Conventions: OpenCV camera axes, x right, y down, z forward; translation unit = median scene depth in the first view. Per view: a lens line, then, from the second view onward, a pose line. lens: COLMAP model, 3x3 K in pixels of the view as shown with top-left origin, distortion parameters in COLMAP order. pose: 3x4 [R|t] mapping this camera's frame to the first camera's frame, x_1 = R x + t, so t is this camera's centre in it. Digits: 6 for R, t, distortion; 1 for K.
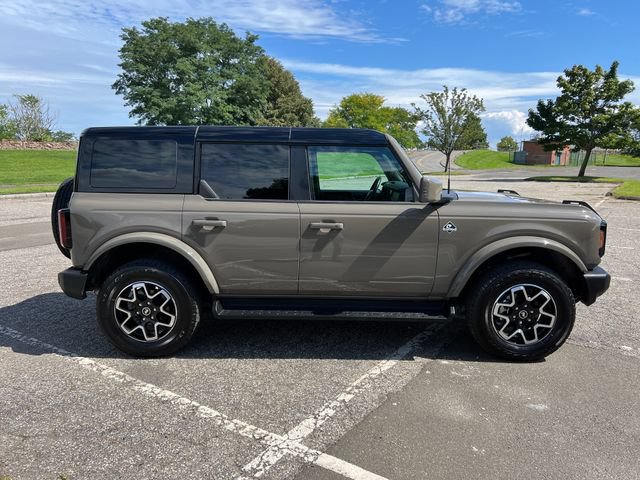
lens RADIAL K [[482.5, 0, 319.9], [0, 482.5, 244.1], [0, 0, 1]] dist [0.057832, -0.061308]
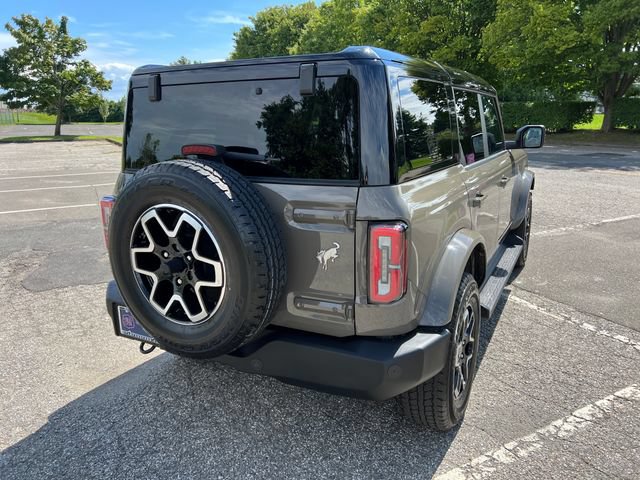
lens RADIAL K [[482.5, 0, 317.8], [0, 482.5, 239.9], [0, 0, 1]] dist [0.057832, -0.061308]
pose [[0.447228, -0.233928, 0.863287, -0.125965], [0.170469, 0.969793, 0.174476, -0.019721], [-0.878025, 0.069133, 0.473596, 0.109956]]
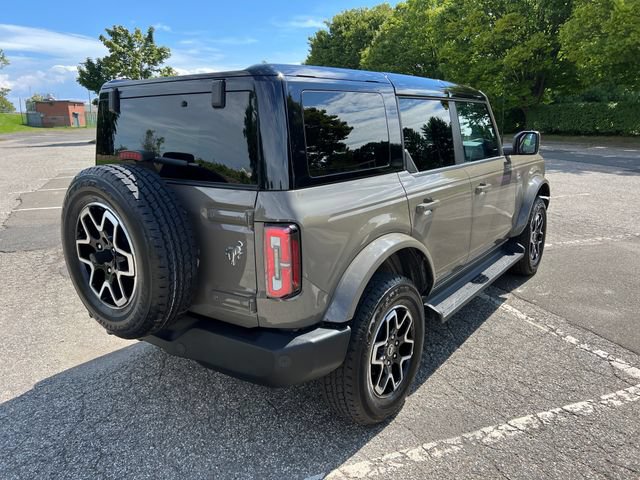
lens RADIAL K [[482.5, 0, 319.8], [0, 482.5, 237.0], [0, 0, 1]] dist [0.057832, -0.061308]
pose [[0.578561, -0.208931, 0.788426, -0.118502], [0.160163, 0.976917, 0.141350, -0.016488], [-0.799760, 0.044497, 0.598669, 0.086463]]
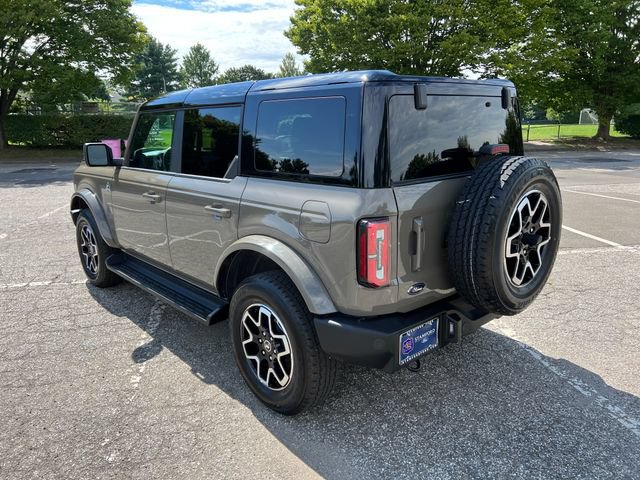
lens RADIAL K [[482.5, 0, 320.0], [0, 482.5, 238.2], [0, 0, 1]] dist [0.057832, -0.061308]
pose [[-0.692918, -0.162648, 0.702432, -0.112867], [0.138167, 0.926216, 0.350761, -0.042258], [-0.707654, 0.340101, -0.619319, 0.233415]]
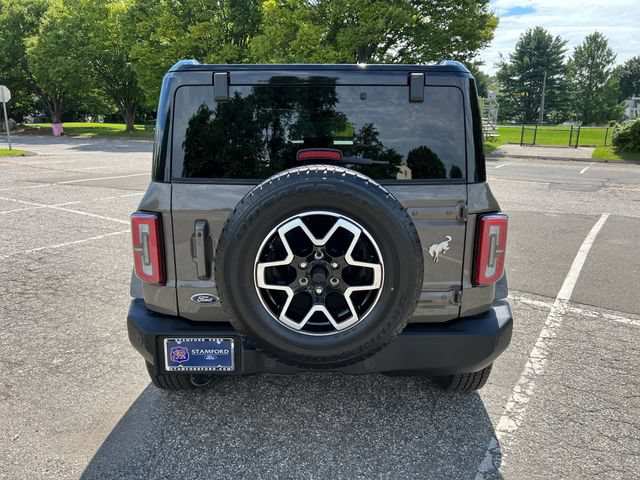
lens RADIAL K [[482.5, 0, 318.5], [0, 482.5, 238.1], [0, 0, 1]] dist [0.057832, -0.061308]
pose [[-0.025971, -0.243250, 0.969616, -0.138228], [0.165770, 0.955466, 0.244141, -0.027967], [-0.985822, 0.167073, 0.015509, 0.155752]]
